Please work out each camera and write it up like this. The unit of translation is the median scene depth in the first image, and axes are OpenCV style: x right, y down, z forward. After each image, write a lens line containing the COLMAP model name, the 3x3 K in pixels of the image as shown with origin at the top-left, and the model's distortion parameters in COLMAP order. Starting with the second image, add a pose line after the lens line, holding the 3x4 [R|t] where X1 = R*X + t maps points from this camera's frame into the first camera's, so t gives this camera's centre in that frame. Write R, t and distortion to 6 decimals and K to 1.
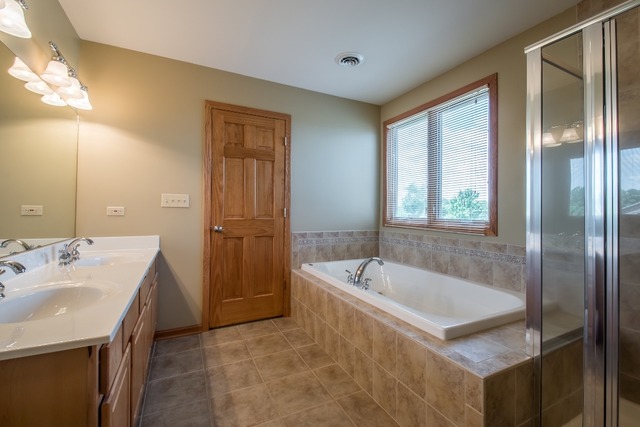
lens RADIAL K [[280.5, 0, 316.8], [0, 280.5, 208.4], [0, 0, 1]] dist [0.001256, -0.003753]
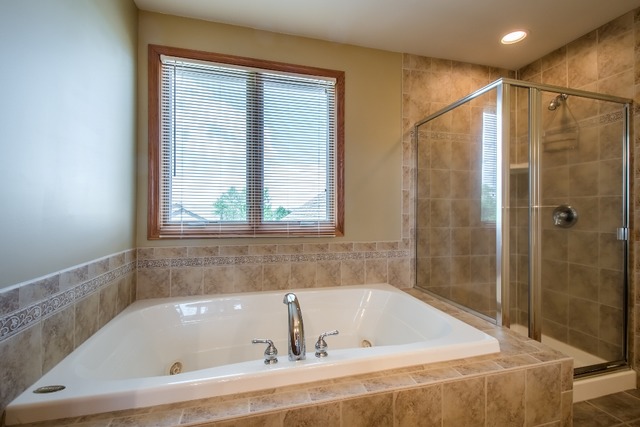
lens RADIAL K [[280.5, 0, 319.1], [0, 280.5, 211.1], [0, 0, 1]] dist [0.001256, -0.003753]
pose [[0.193041, -0.003436, 0.981185, -0.306025], [-0.005904, 0.999972, 0.004663, 0.006634], [-0.981173, -0.006693, 0.193015, 0.773662]]
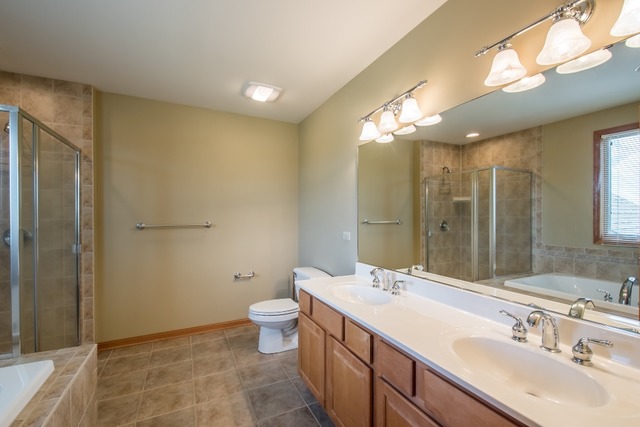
lens RADIAL K [[280.5, 0, 321.0], [0, 280.5, 216.2], [0, 0, 1]] dist [0.001256, -0.003753]
pose [[-0.999892, -0.011301, -0.009386, -0.281254], [-0.011261, 0.999927, -0.004303, -0.054731], [0.009434, -0.004197, -0.999947, 1.128701]]
